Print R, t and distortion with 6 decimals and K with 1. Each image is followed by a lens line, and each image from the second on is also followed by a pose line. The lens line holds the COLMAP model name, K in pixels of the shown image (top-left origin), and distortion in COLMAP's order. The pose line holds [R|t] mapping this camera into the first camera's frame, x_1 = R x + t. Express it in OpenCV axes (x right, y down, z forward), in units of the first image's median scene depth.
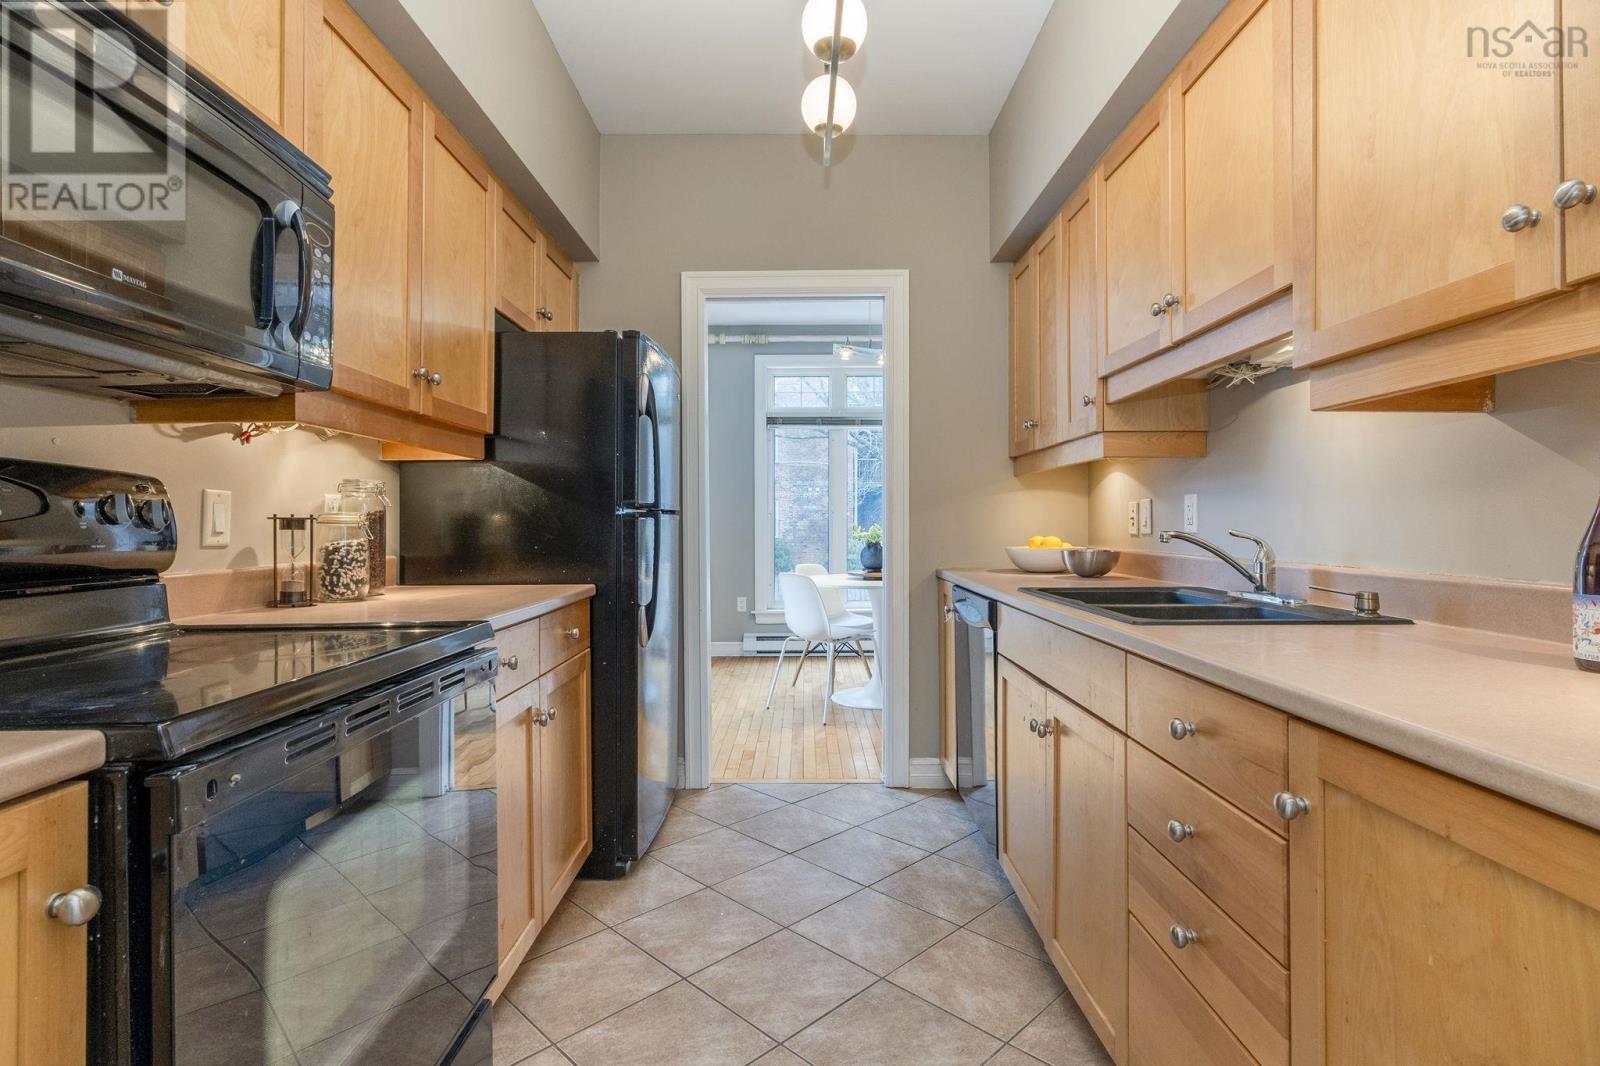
lens RADIAL K [[792.1, 0, 799.1], [0, 792.1, 523.7], [0, 0, 1]] dist [-0.003821, 0.003940]
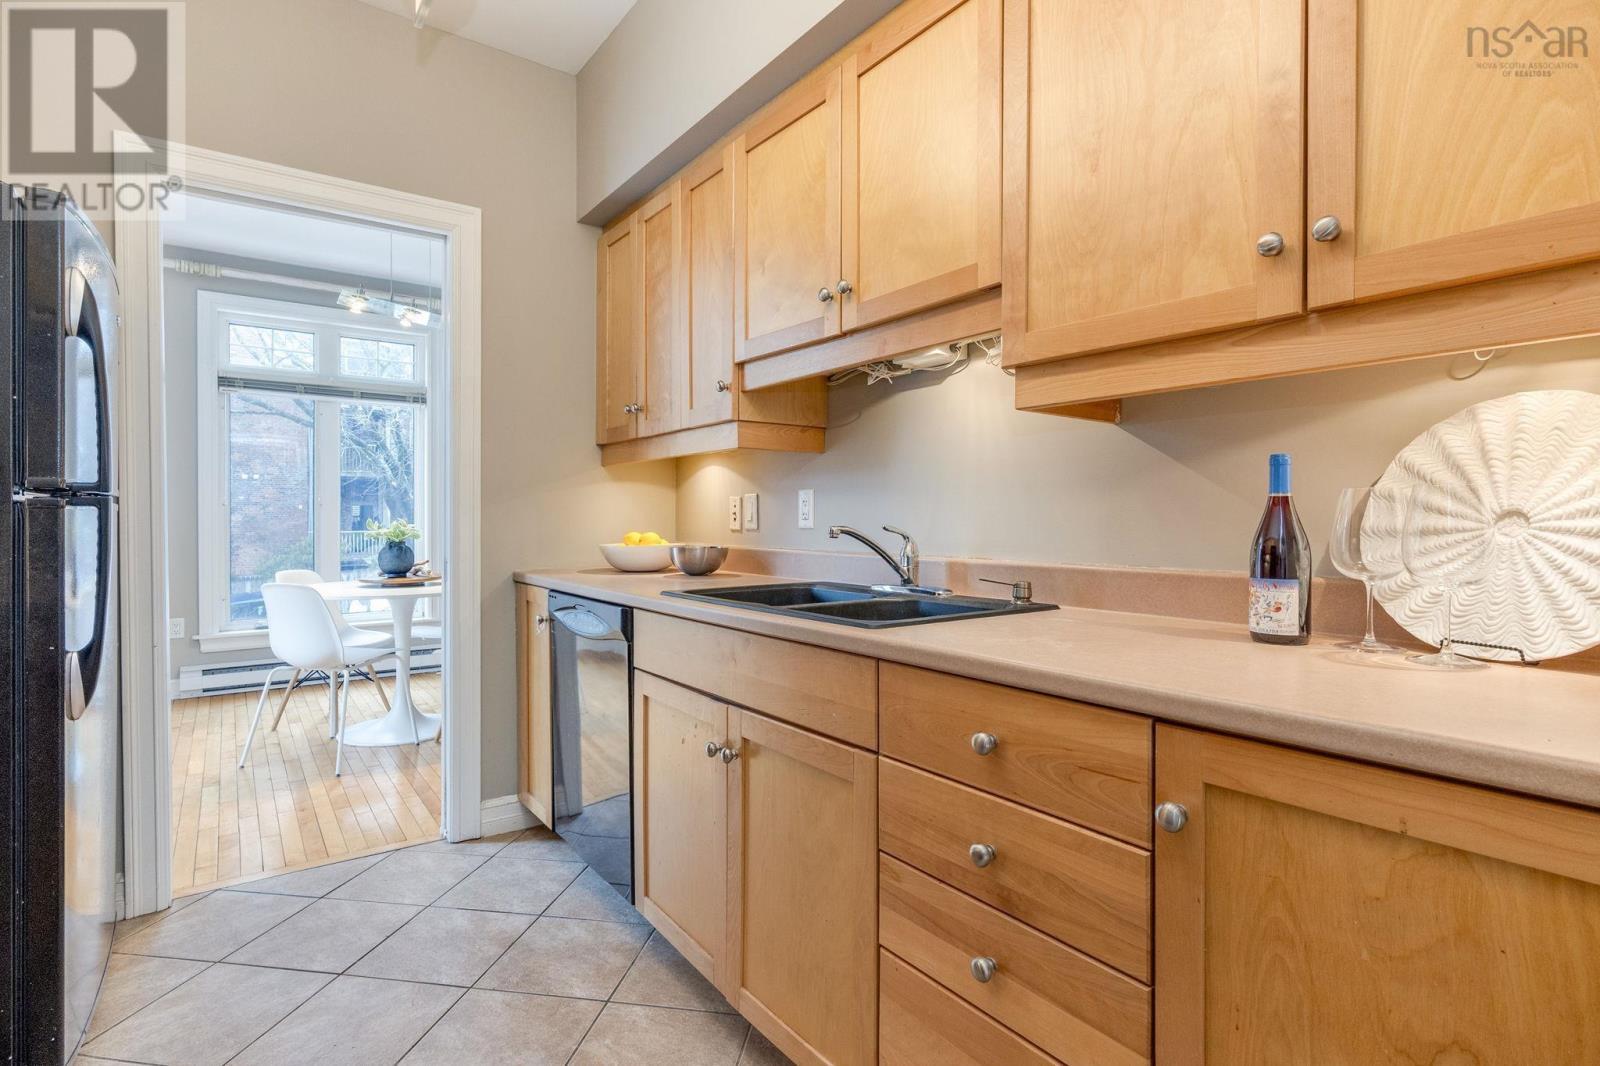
lens RADIAL K [[792.1, 0, 800.6], [0, 792.1, 526.6], [0, 0, 1]] dist [-0.003821, 0.003940]
pose [[0.805530, -0.002852, 0.592549, -0.114983], [-0.002567, 0.999962, 0.008302, 0.001557], [-0.592550, -0.008209, 0.805492, 0.196860]]
